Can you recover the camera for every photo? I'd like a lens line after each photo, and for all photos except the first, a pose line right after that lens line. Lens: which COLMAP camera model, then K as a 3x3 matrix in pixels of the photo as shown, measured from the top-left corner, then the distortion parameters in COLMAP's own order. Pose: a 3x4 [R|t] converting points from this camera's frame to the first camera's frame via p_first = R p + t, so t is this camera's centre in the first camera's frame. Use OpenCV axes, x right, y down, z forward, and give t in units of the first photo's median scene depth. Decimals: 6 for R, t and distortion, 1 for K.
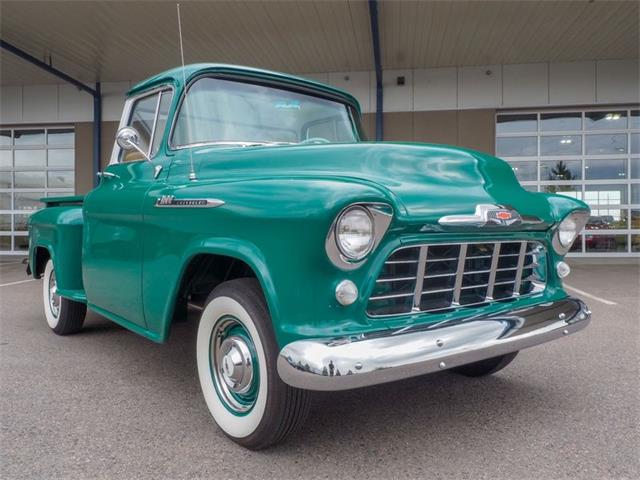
lens RADIAL K [[546.2, 0, 321.7], [0, 546.2, 235.4], [0, 0, 1]] dist [-0.009133, 0.016015]
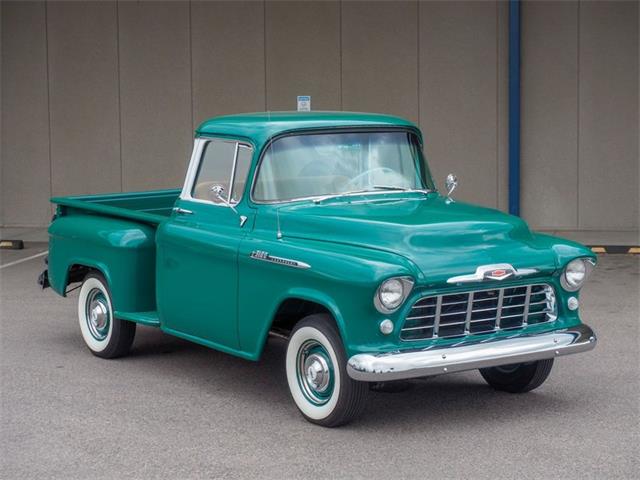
lens RADIAL K [[1516.0, 0, 320.2], [0, 1516.0, 245.1], [0, 0, 1]] dist [-0.013424, 0.000000]
pose [[0.997465, -0.000598, -0.071162, 0.146243], [0.006731, 0.996274, 0.085978, -0.468221], [0.070846, -0.086239, 0.993752, -3.103581]]
